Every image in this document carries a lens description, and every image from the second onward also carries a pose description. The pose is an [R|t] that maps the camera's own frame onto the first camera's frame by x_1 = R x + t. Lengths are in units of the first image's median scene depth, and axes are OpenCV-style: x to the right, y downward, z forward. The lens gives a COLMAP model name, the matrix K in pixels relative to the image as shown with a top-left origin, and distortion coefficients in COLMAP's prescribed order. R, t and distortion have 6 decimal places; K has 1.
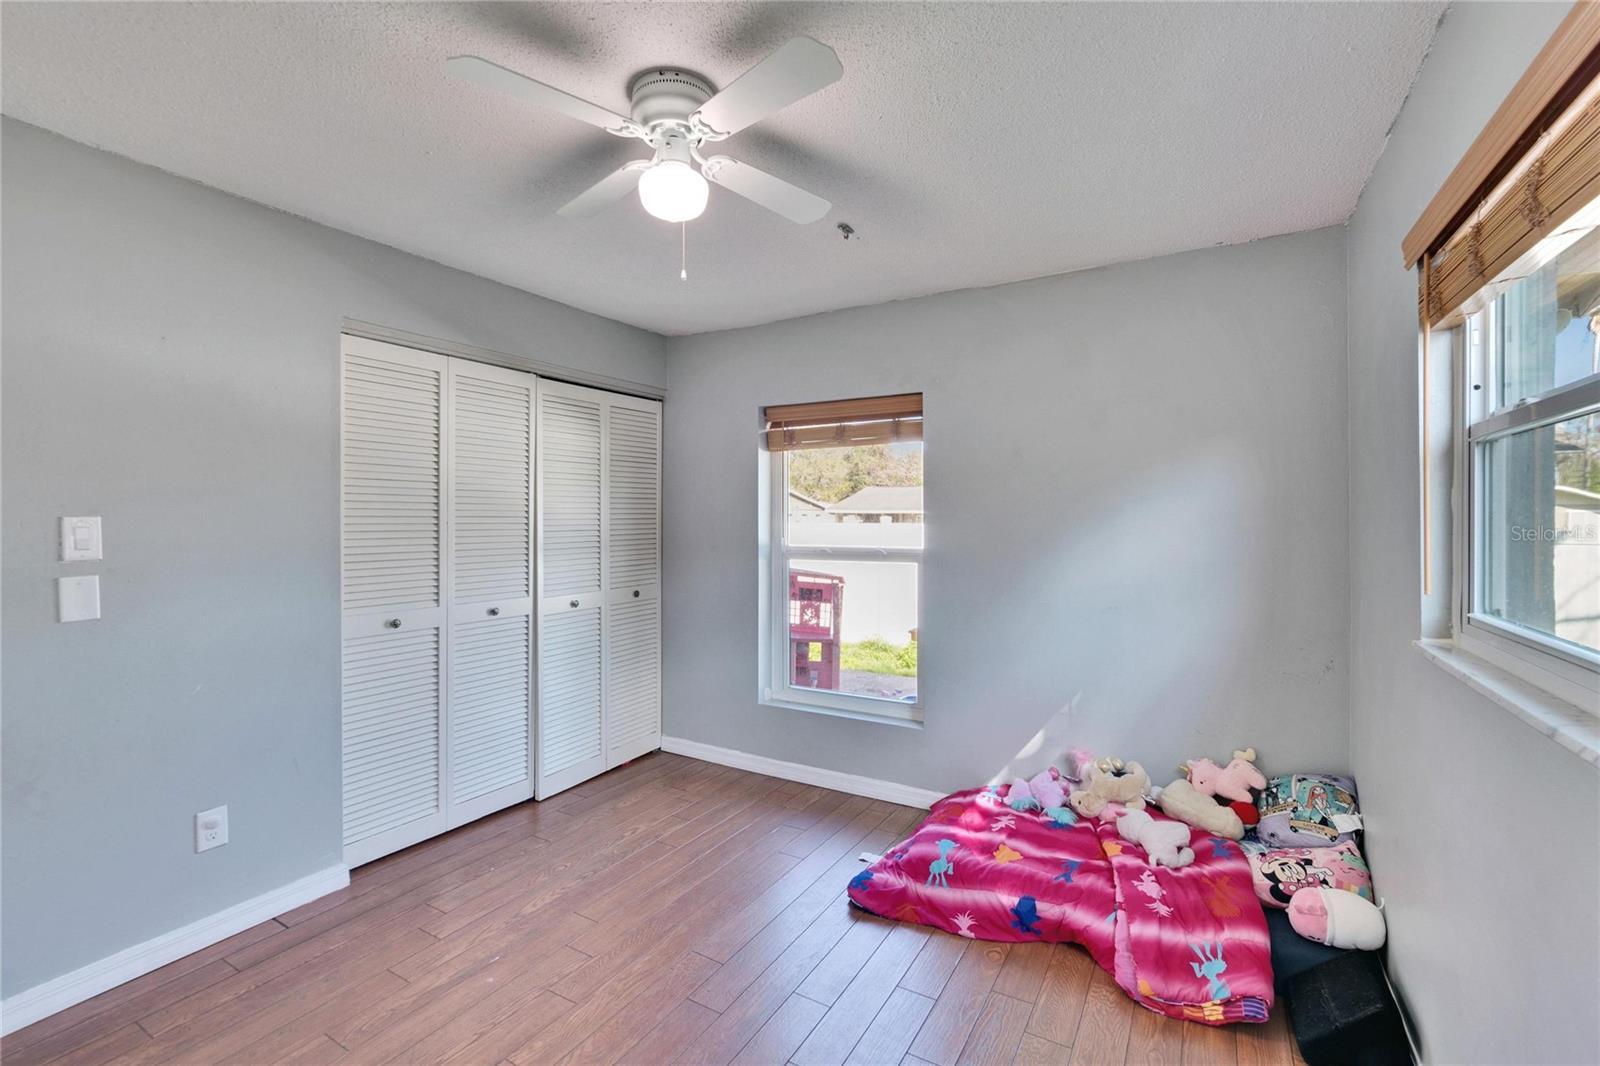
lens RADIAL K [[709.5, 0, 795.1], [0, 709.5, 526.2], [0, 0, 1]] dist [-0.003637, 0.001735]
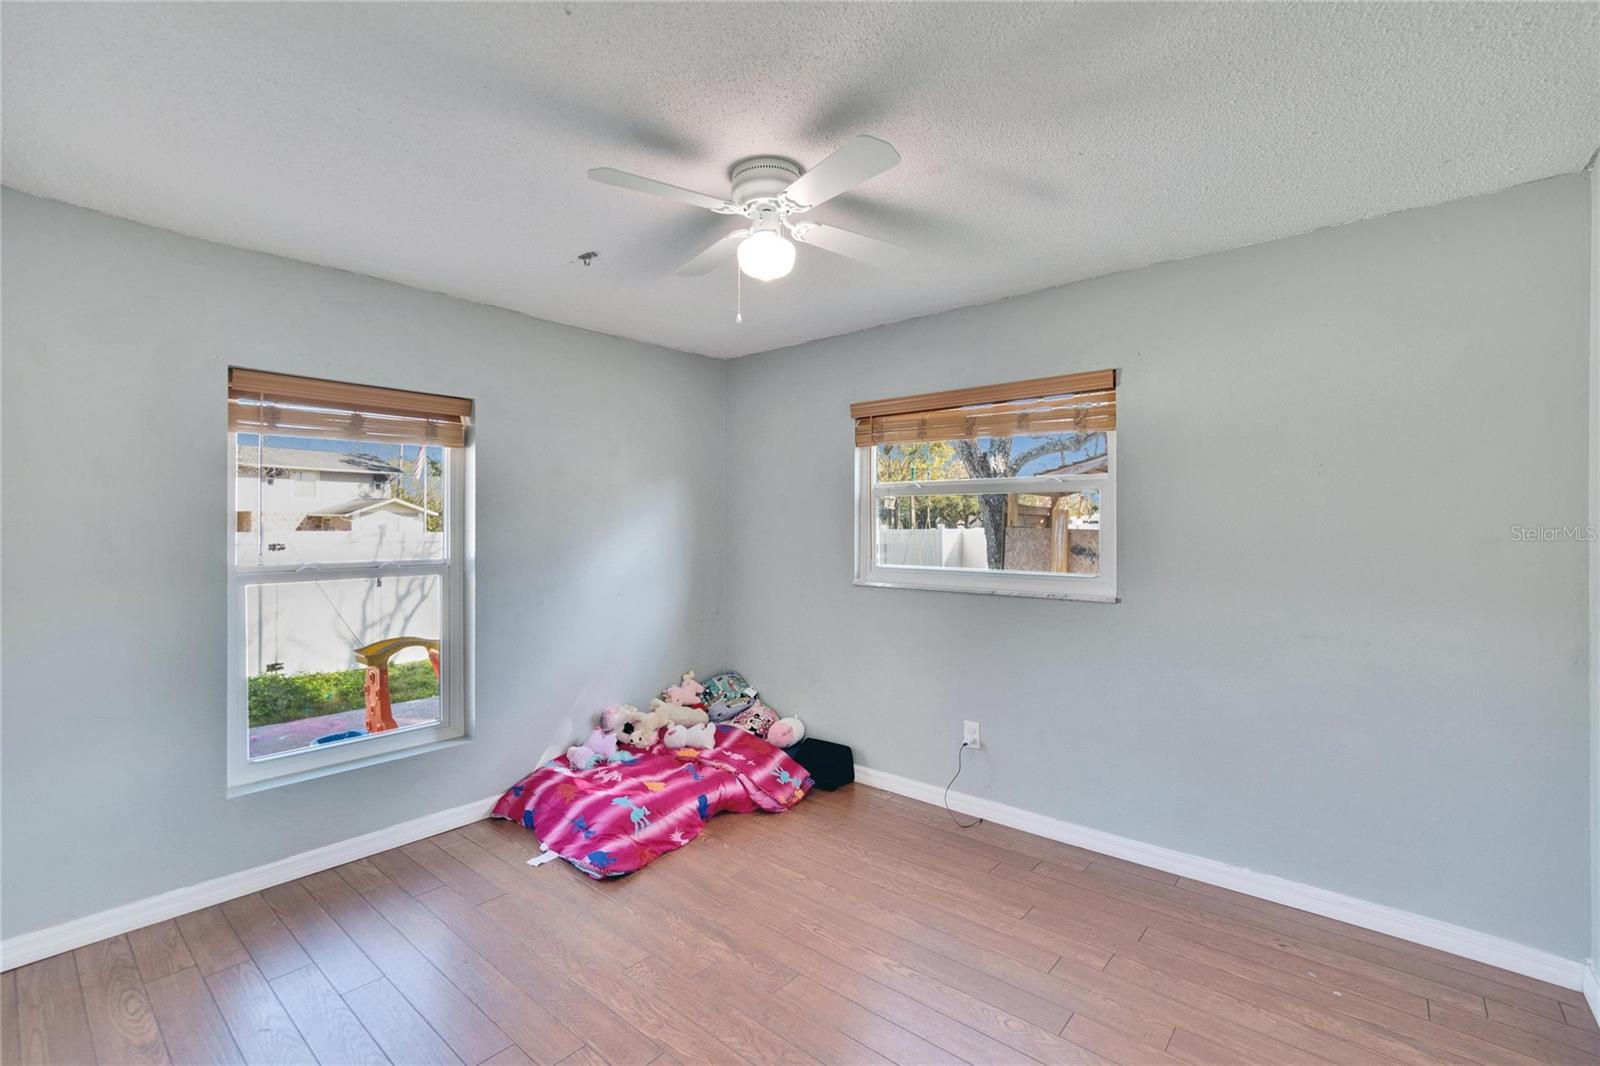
lens RADIAL K [[709.5, 0, 795.0], [0, 709.5, 528.3], [0, 0, 1]] dist [-0.003637, 0.001735]
pose [[0.181932, -0.009249, 0.983268, -0.923808], [0.004713, 0.999952, 0.008534, -0.021431], [-0.983300, 0.003082, 0.181967, 0.498832]]
